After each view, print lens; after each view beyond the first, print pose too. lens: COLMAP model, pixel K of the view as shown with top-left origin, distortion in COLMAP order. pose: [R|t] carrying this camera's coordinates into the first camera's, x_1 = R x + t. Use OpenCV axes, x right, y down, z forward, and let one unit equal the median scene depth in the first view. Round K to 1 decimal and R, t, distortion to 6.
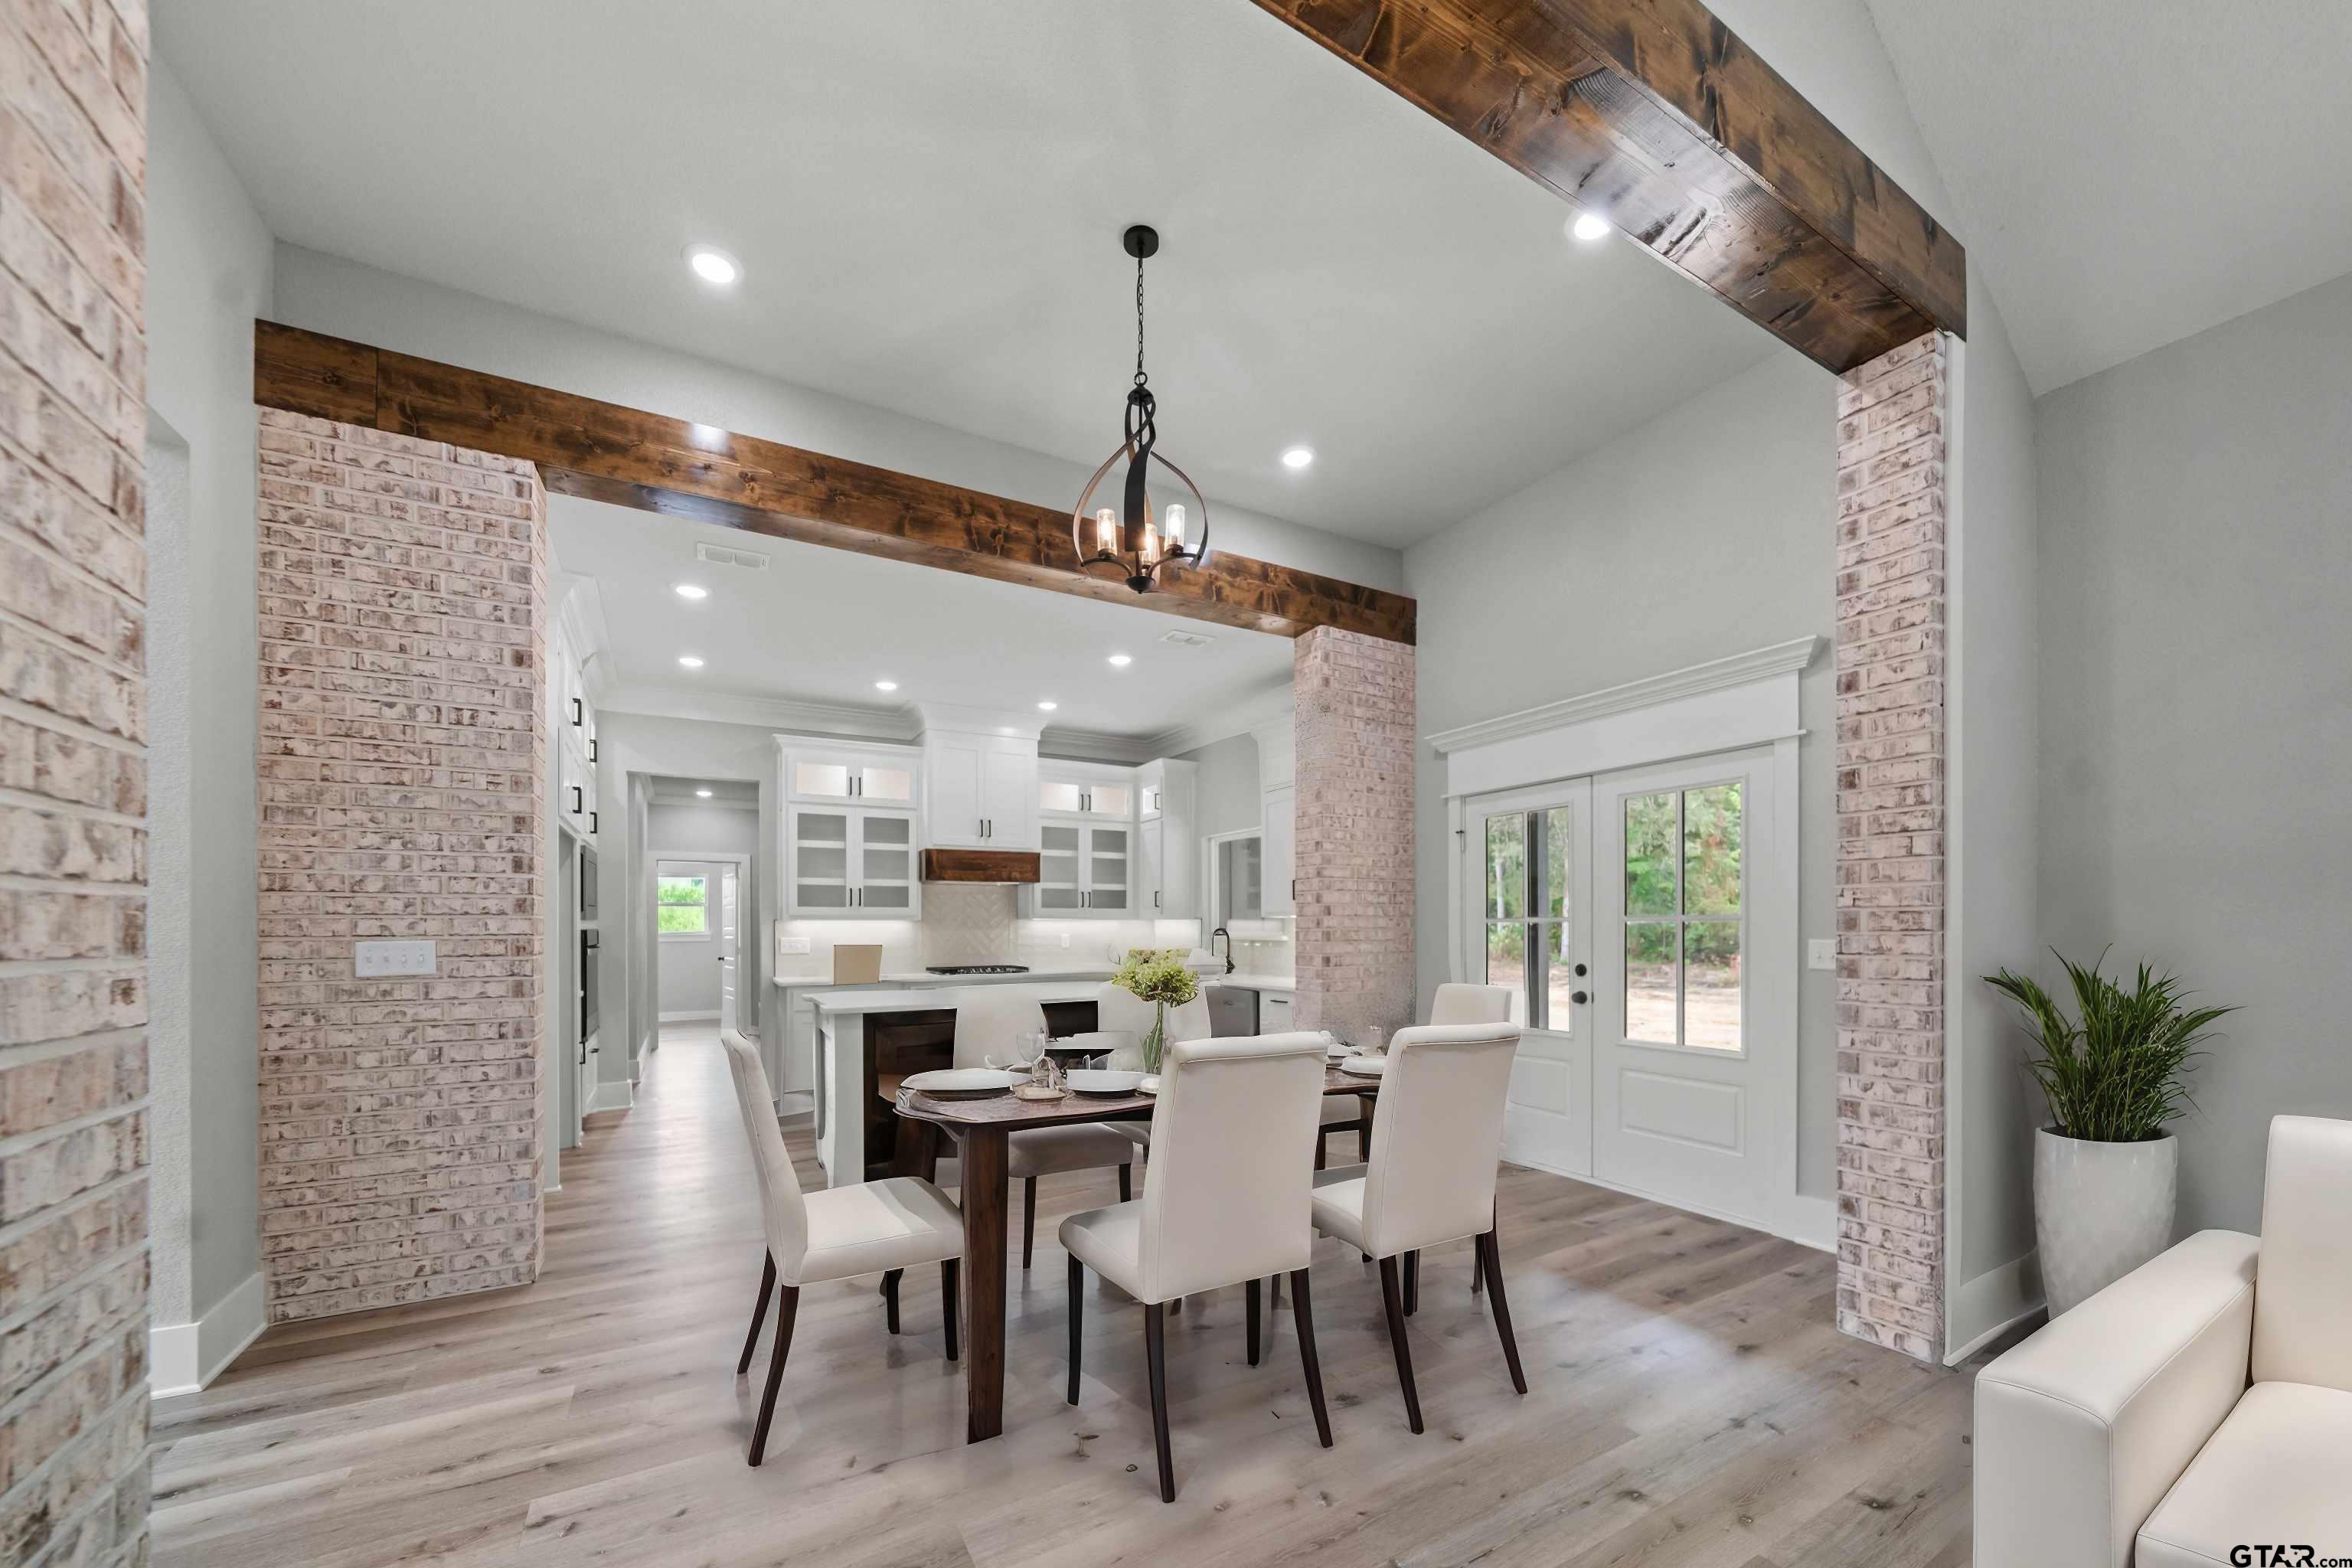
lens RADIAL K [[856.3, 0, 1188.0], [0, 856.3, 920.3], [0, 0, 1]] dist [-0.000455, -0.000075]
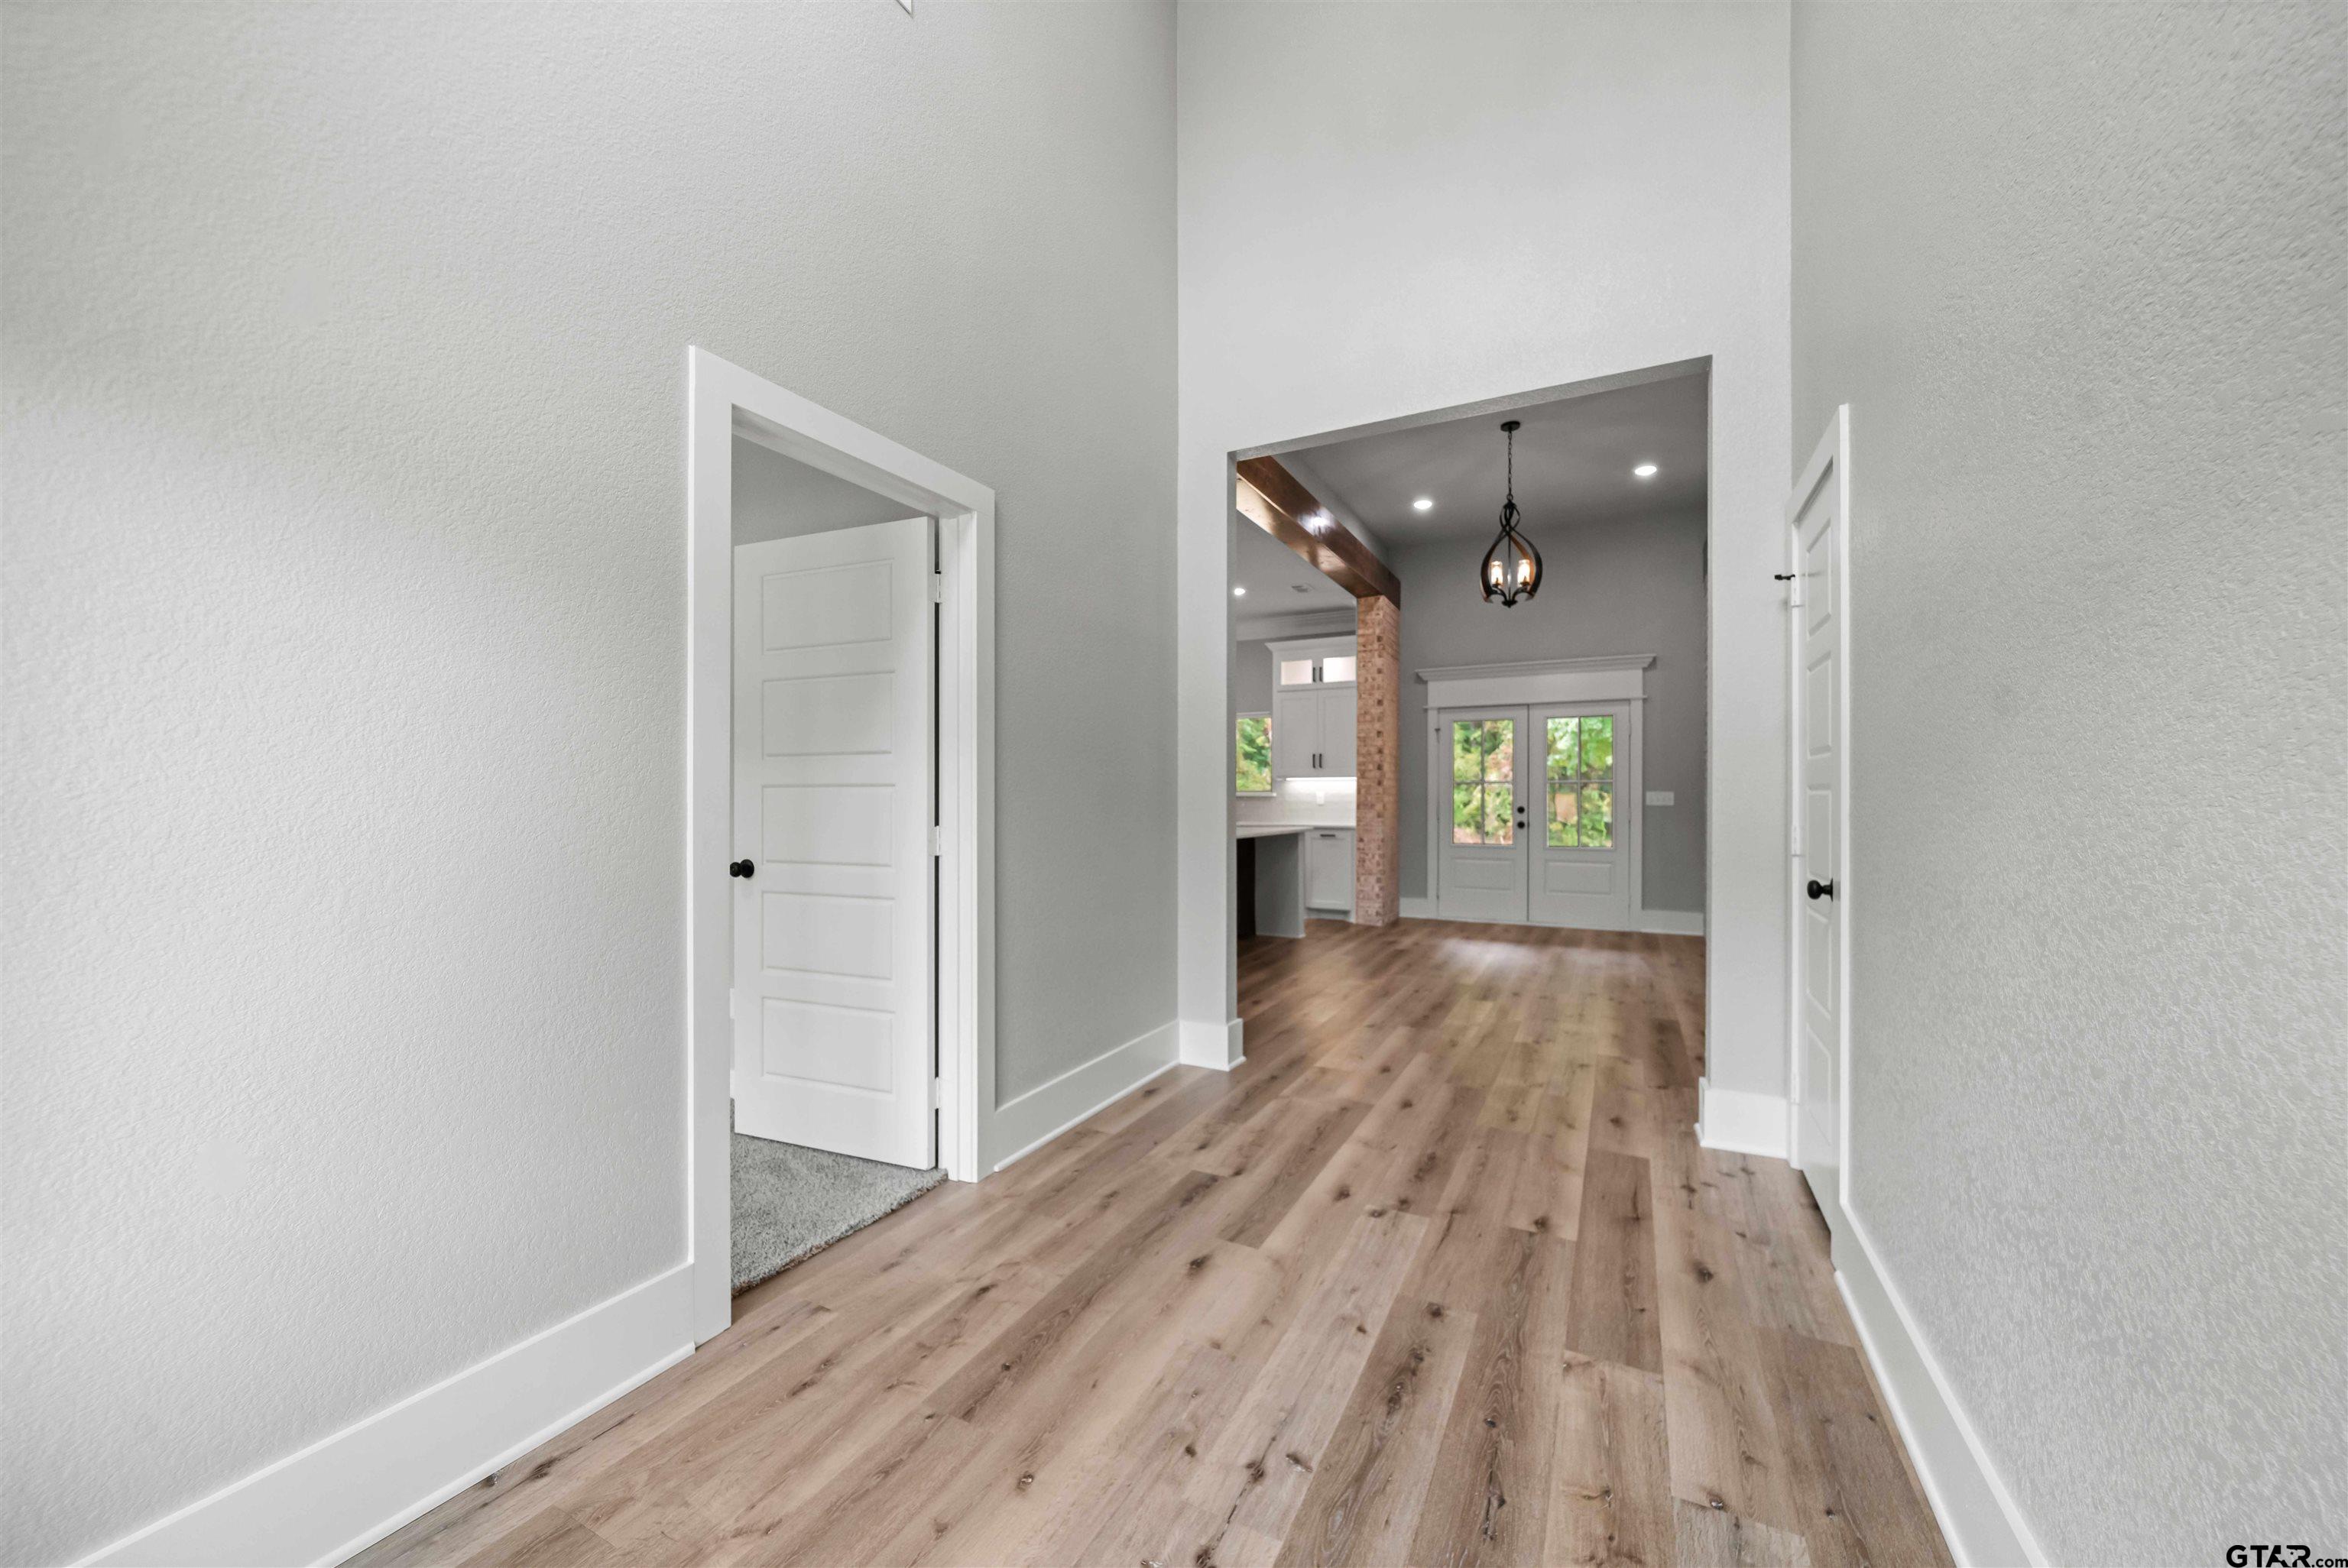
lens RADIAL K [[885.2, 0, 1099.7], [0, 885.2, 797.9], [0, 0, 1]] dist [-0.042951, 0.000041]
pose [[0.868998, 0.004183, 0.494799, -1.810344], [-0.009119, 0.999930, 0.007563, 0.038702], [-0.494732, -0.011084, 0.868975, -0.261702]]
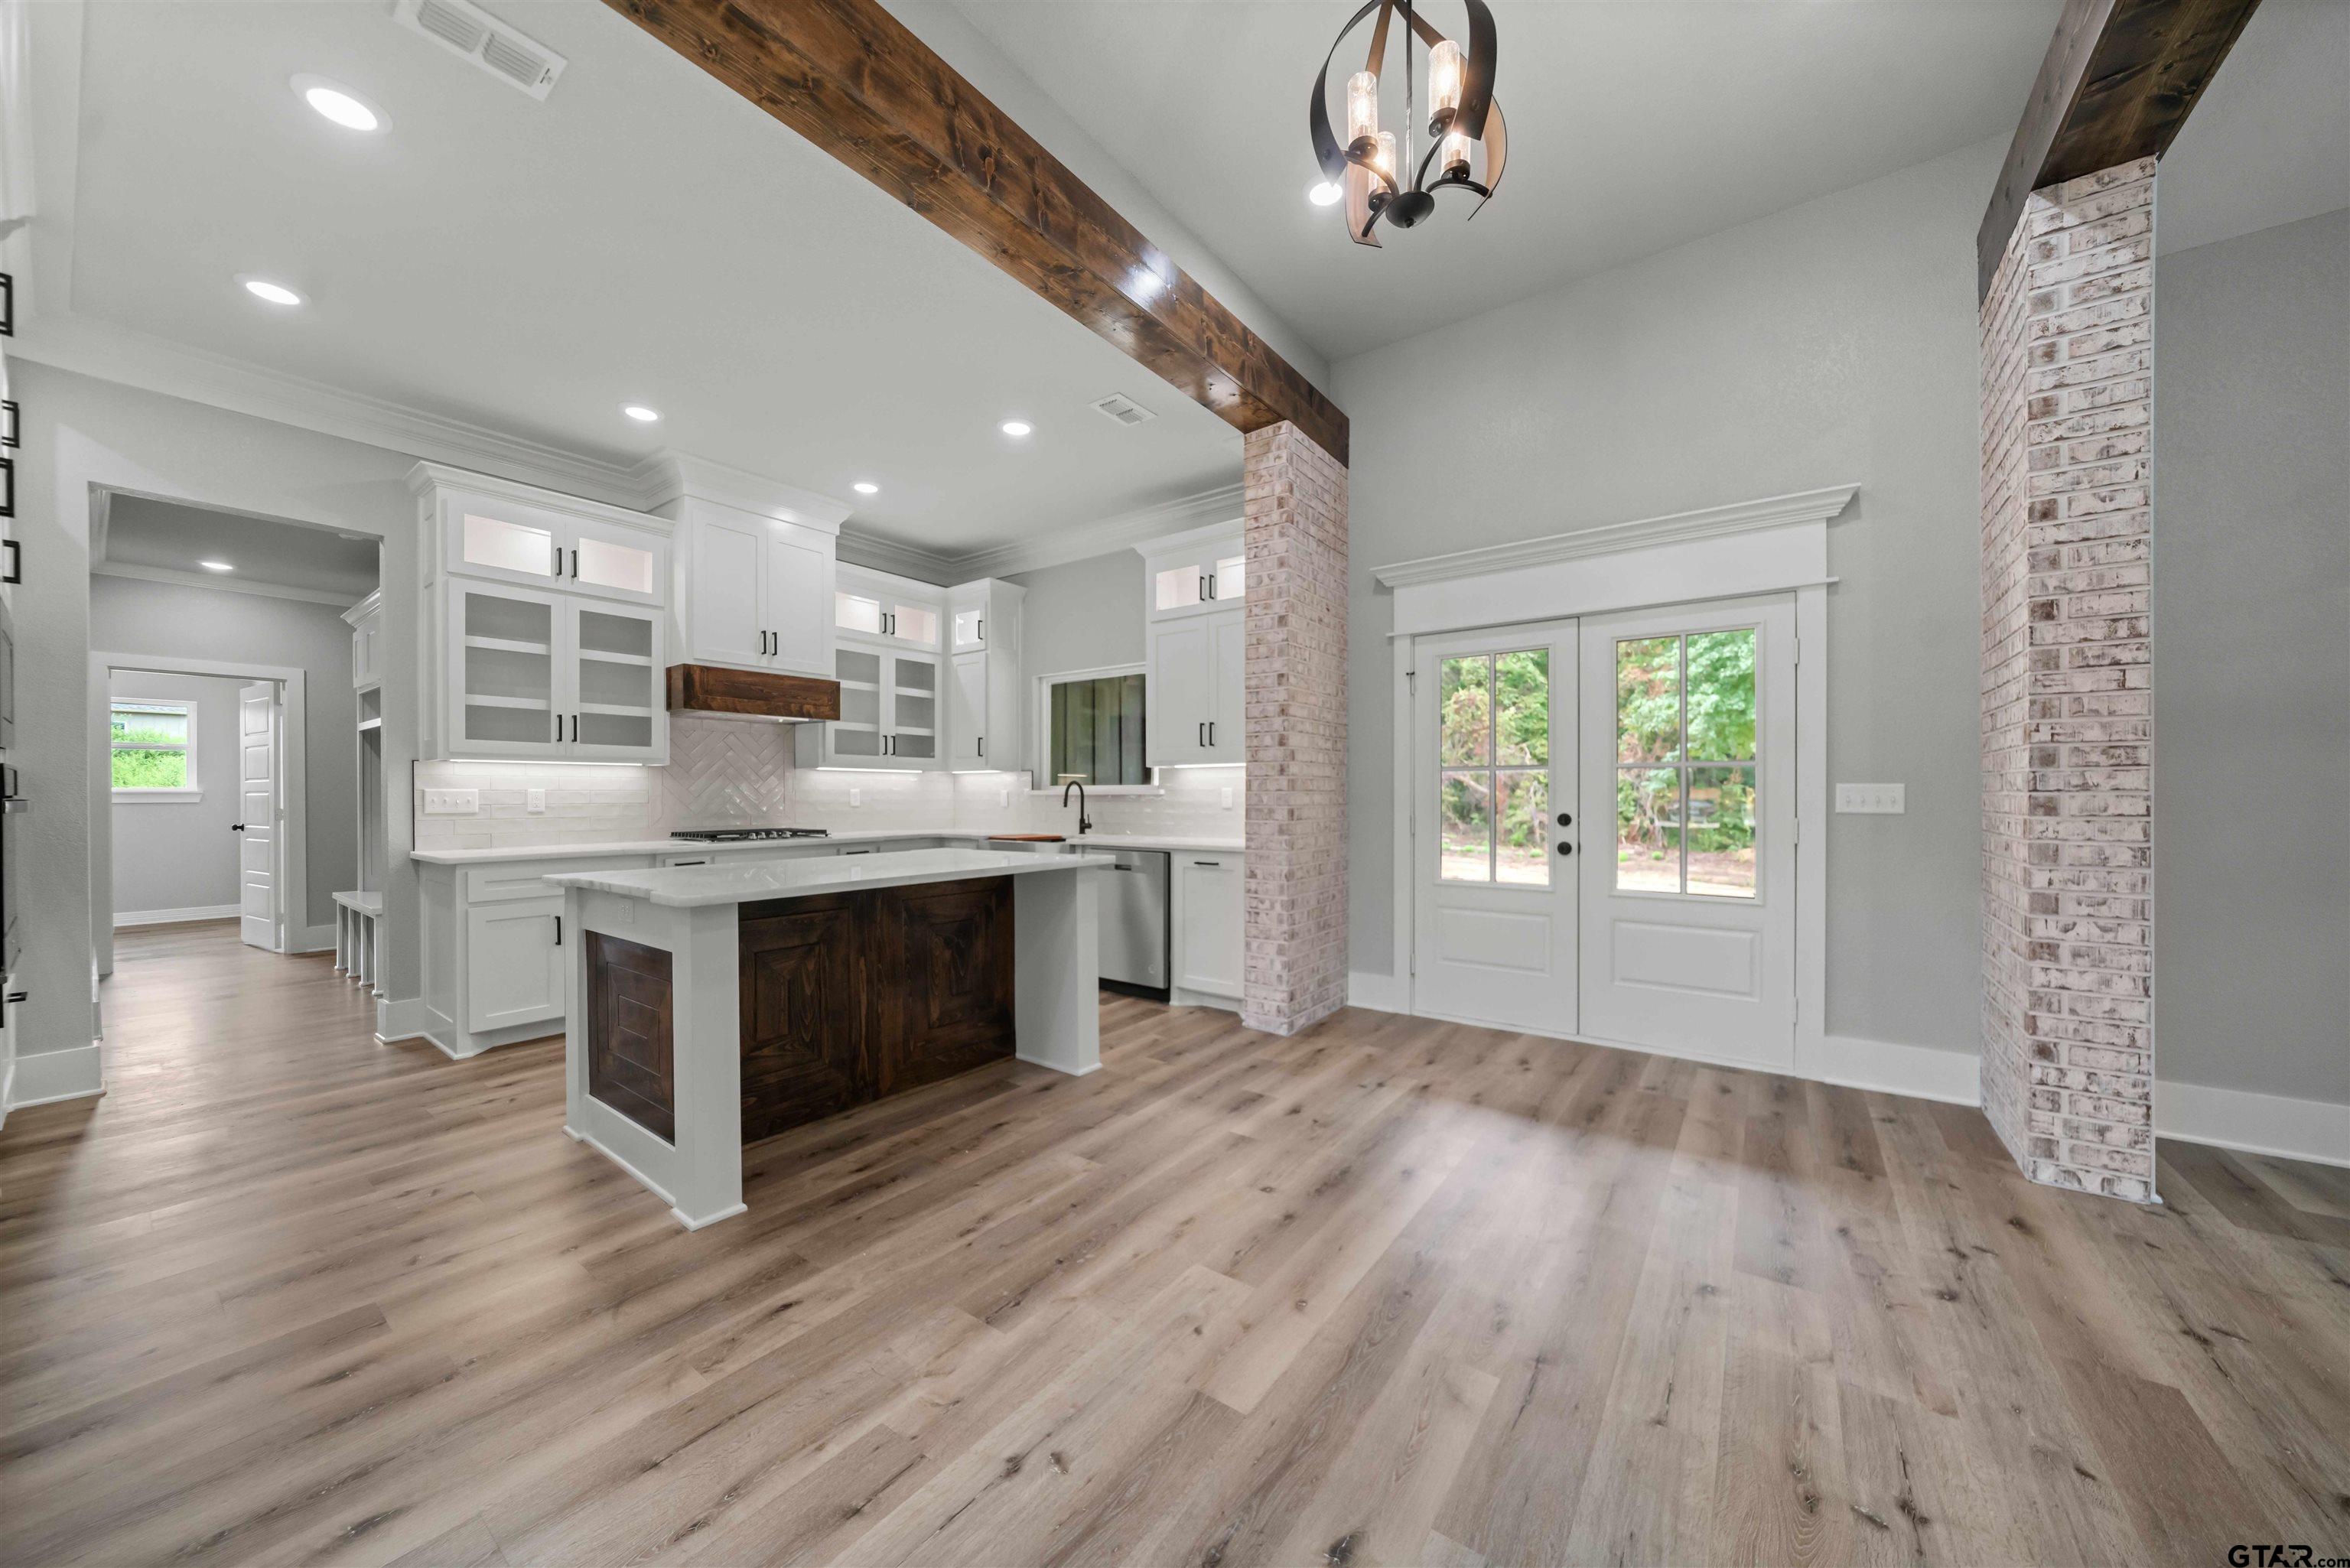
lens RADIAL K [[807.8, 0, 1164.9], [0, 807.8, 794.4], [0, 0, 1]] dist [-0.003790, -0.000132]
pose [[0.918214, 0.003066, 0.396072, -0.449396], [-0.005893, 0.999965, 0.005922, 0.039176], [-0.396040, -0.007771, 0.918200, 0.504414]]
